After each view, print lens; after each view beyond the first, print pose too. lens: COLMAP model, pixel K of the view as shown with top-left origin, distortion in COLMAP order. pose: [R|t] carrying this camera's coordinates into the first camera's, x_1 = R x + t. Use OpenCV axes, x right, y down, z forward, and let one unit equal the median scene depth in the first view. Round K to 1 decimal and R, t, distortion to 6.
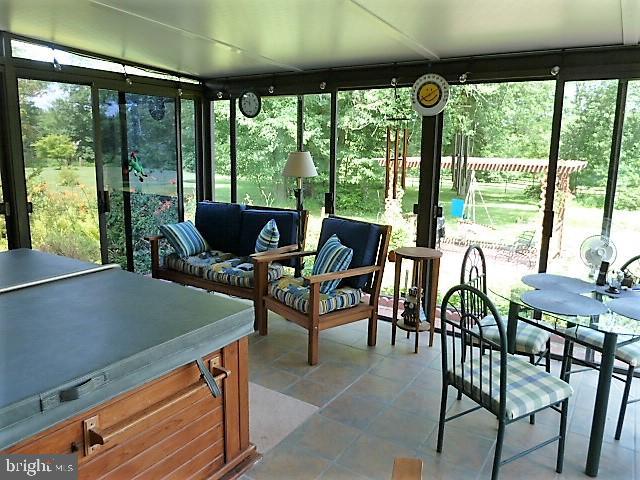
lens RADIAL K [[477.1, 0, 320.0], [0, 477.1, 240.0], [0, 0, 1]] dist [-0.015796, -0.007071]
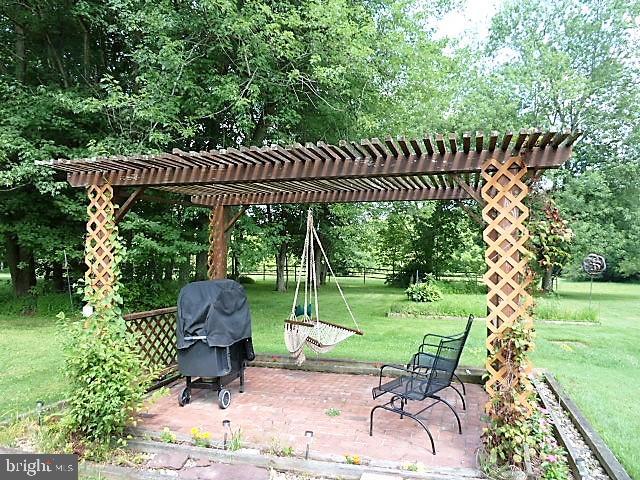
lens RADIAL K [[477.1, 0, 320.0], [0, 477.1, 240.0], [0, 0, 1]] dist [-0.015796, -0.007071]
pose [[0.959288, -0.005724, 0.282373, 0.143588], [0.064382, 0.977903, -0.198897, -0.016148], [-0.274995, 0.208979, 0.938459, 0.408435]]
